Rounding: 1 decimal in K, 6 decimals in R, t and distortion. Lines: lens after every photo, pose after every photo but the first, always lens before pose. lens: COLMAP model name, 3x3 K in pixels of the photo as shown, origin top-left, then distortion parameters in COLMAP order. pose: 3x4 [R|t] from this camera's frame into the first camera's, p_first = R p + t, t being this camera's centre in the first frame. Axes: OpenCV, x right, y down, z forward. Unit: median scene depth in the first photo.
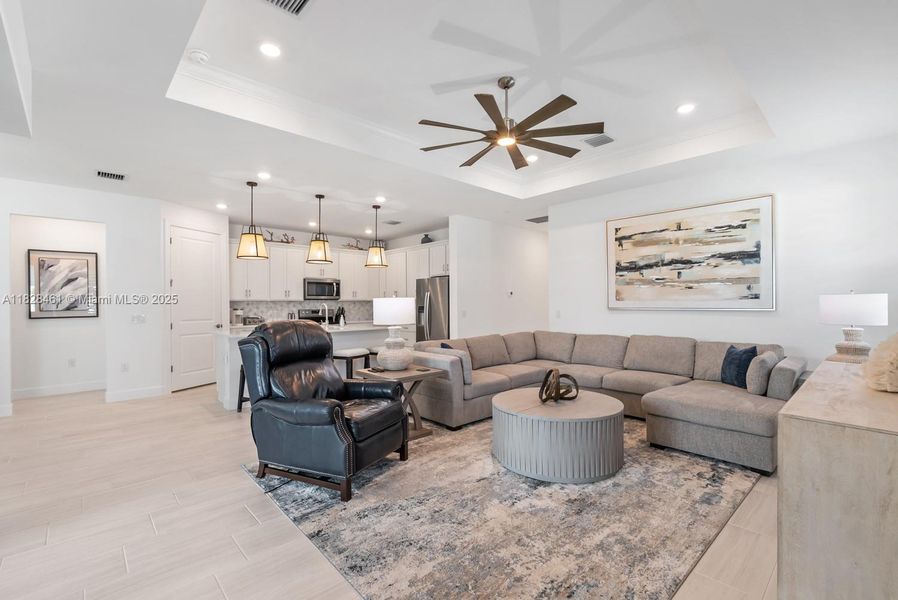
lens RADIAL K [[397.0, 0, 448.6], [0, 397.0, 301.1], [0, 0, 1]] dist [-0.004247, 0.001985]
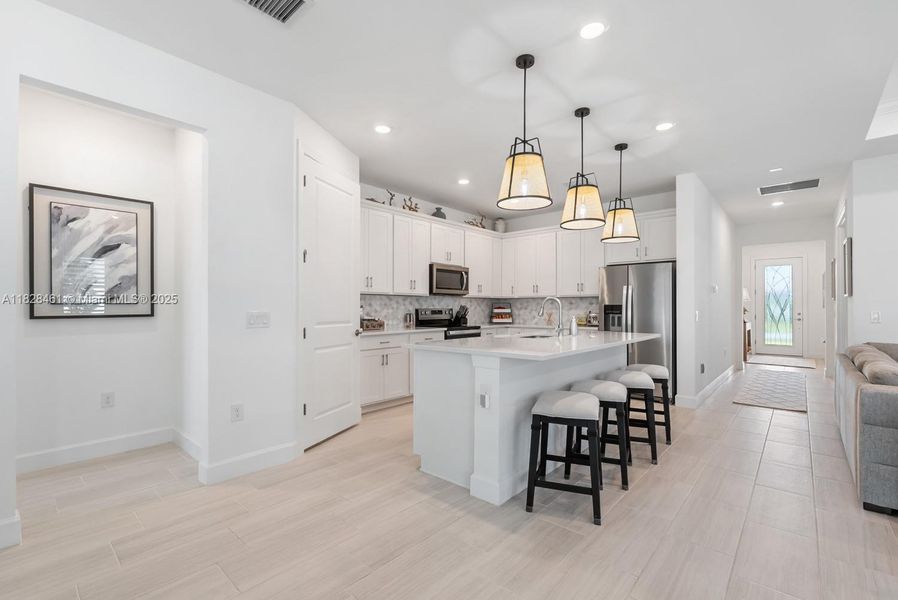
lens RADIAL K [[397.0, 0, 450.5], [0, 397.0, 306.2], [0, 0, 1]] dist [-0.004247, 0.001985]
pose [[0.995556, 0.011854, 0.093423, -0.577252], [-0.012321, 0.999914, 0.004416, 0.020309], [-0.093362, -0.005547, 0.995617, 0.445211]]
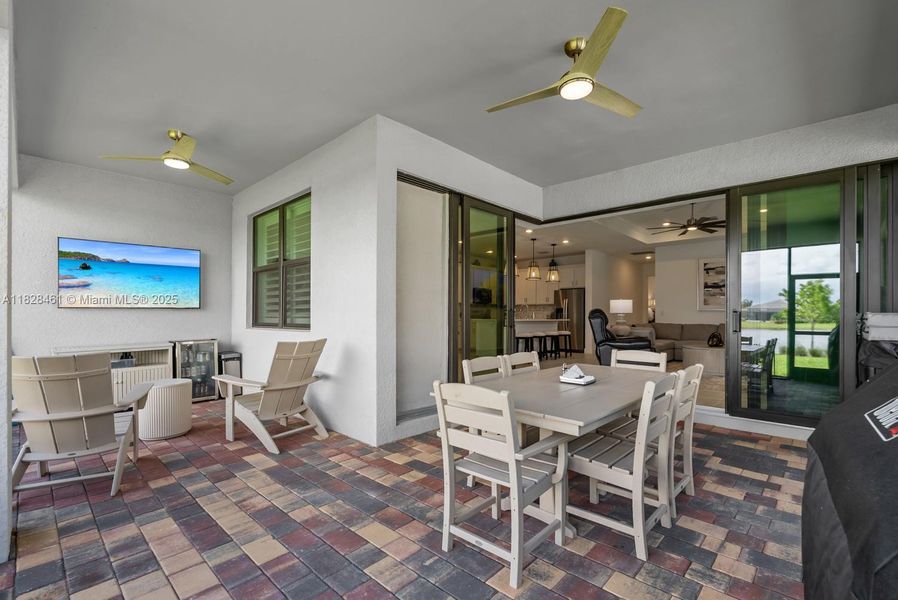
lens RADIAL K [[397.0, 0, 450.5], [0, 397.0, 314.7], [0, 0, 1]] dist [-0.004247, 0.001985]
pose [[0.998392, 0.015640, 0.054491, -0.773866], [-0.015868, 0.999867, 0.003768, 0.052041], [-0.054424, -0.004627, 0.998507, -0.665883]]
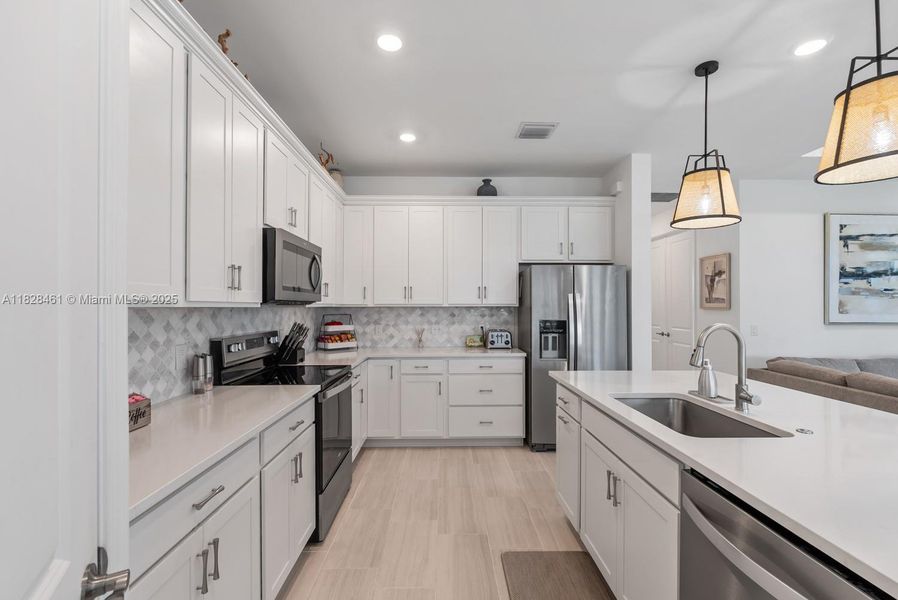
lens RADIAL K [[397.0, 0, 448.8], [0, 397.0, 302.8], [0, 0, 1]] dist [-0.004247, 0.001985]
pose [[0.668963, 0.016629, 0.743110, -0.711772], [-0.014278, 0.999853, -0.009521, -0.004273], [-0.743159, -0.004241, 0.669102, 1.050604]]
